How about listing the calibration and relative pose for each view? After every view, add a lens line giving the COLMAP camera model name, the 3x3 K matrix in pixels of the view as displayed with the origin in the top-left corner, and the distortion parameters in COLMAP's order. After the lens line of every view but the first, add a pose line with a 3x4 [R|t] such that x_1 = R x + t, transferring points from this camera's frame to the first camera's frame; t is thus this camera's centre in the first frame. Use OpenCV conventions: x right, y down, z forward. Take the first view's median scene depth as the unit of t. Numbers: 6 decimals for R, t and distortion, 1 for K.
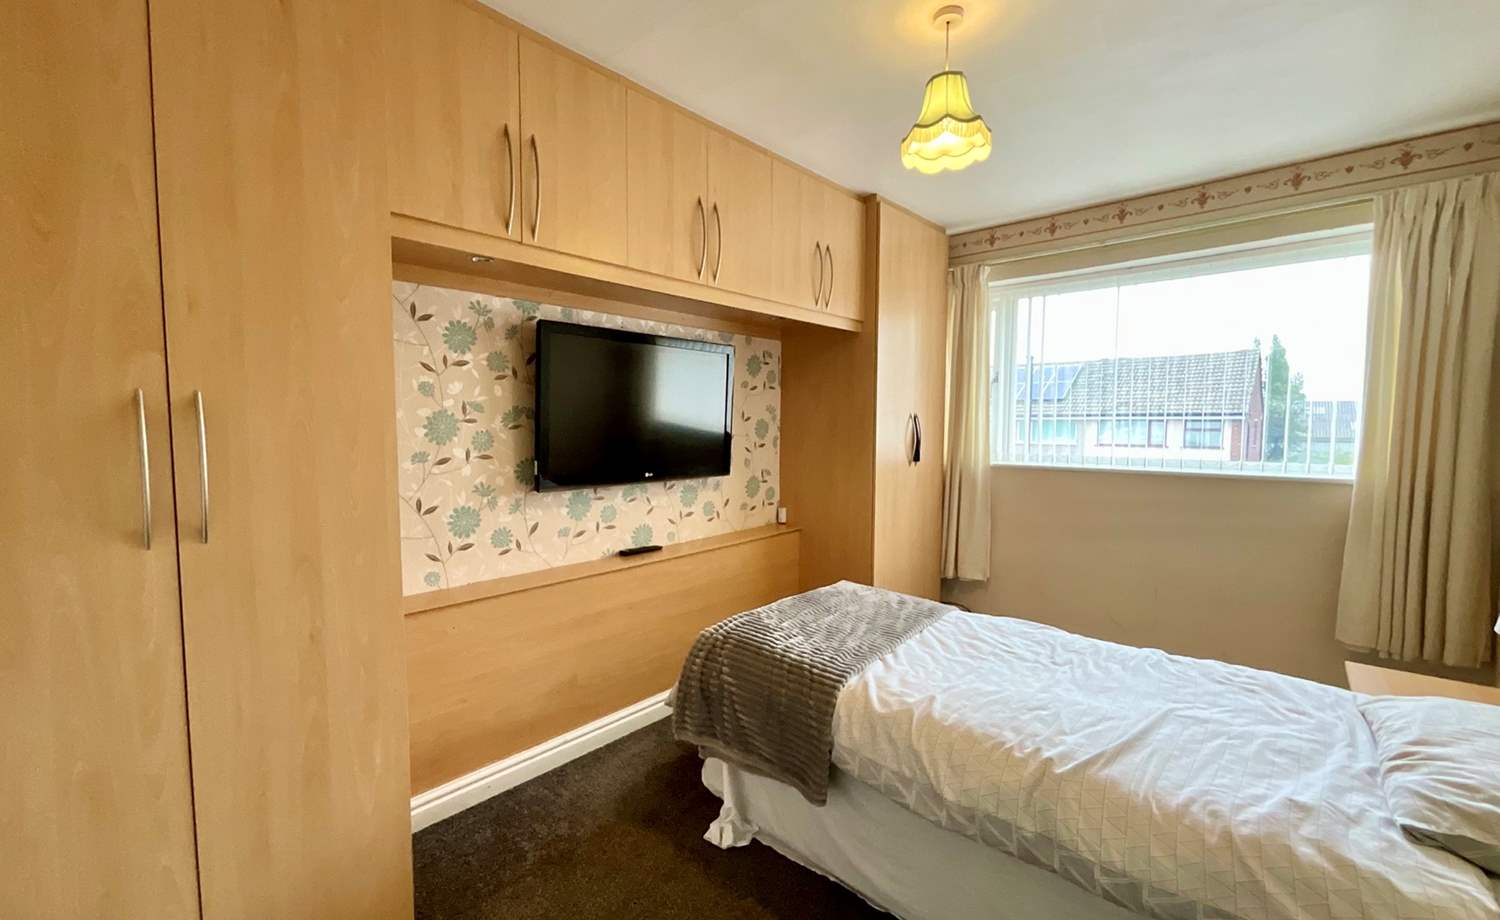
lens RADIAL K [[608.7, 0, 746.4], [0, 608.7, 462.7], [0, 0, 1]] dist [0.001105, 0.000063]
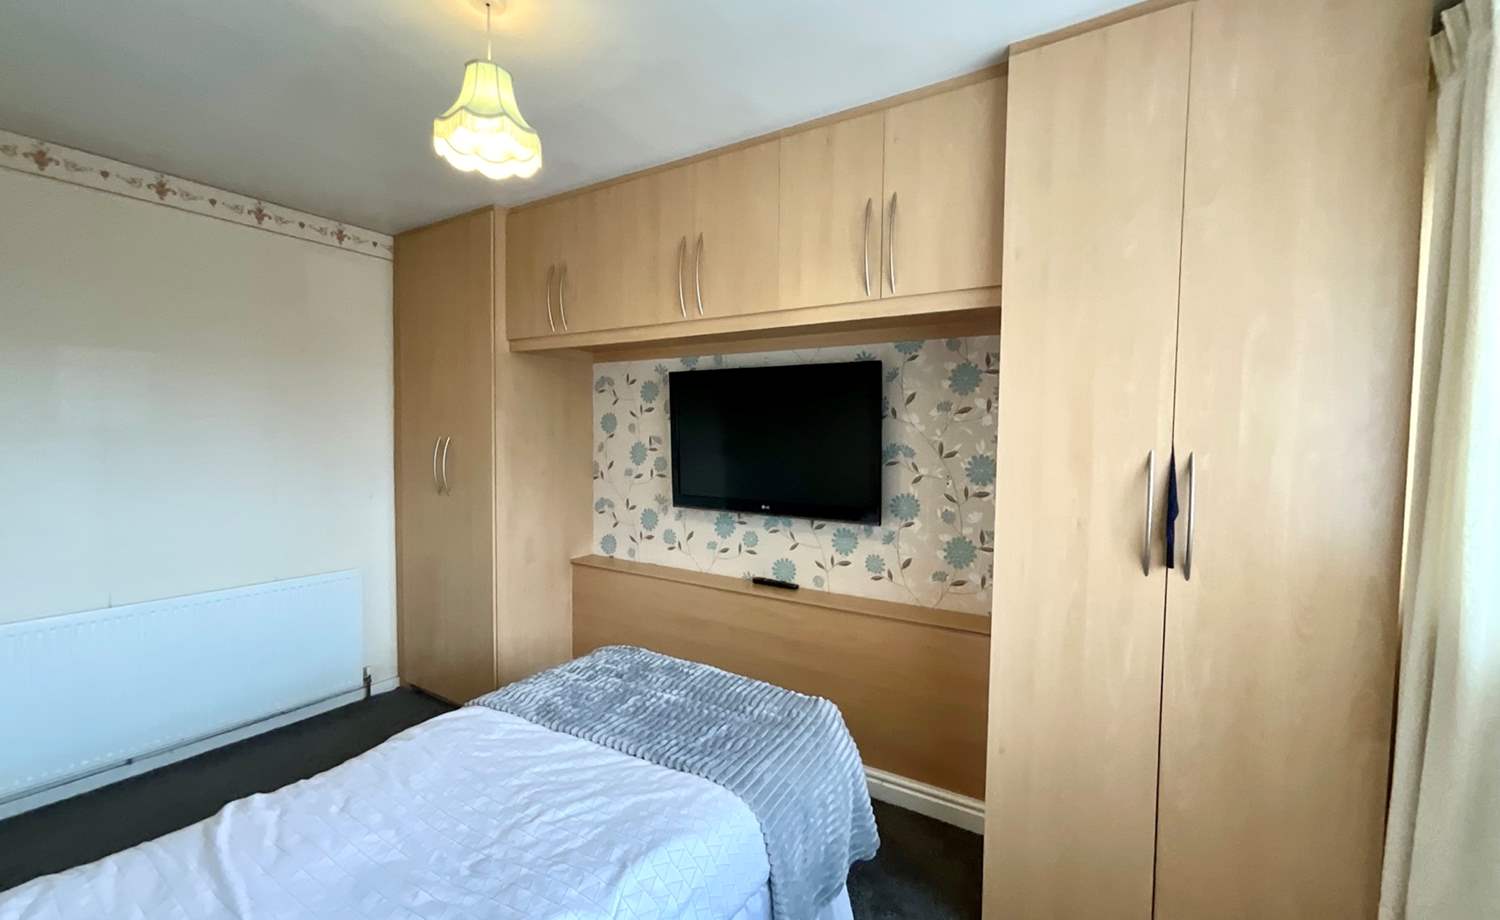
lens RADIAL K [[588.8, 0, 753.0], [0, 588.8, 468.8], [0, 0, 1]] dist [0.001379, -0.016528]
pose [[0.194876, 0.035866, -0.980172, 0.817635], [-0.093070, 0.995498, 0.017923, -0.060253], [0.976402, 0.087732, 0.197337, 0.829160]]
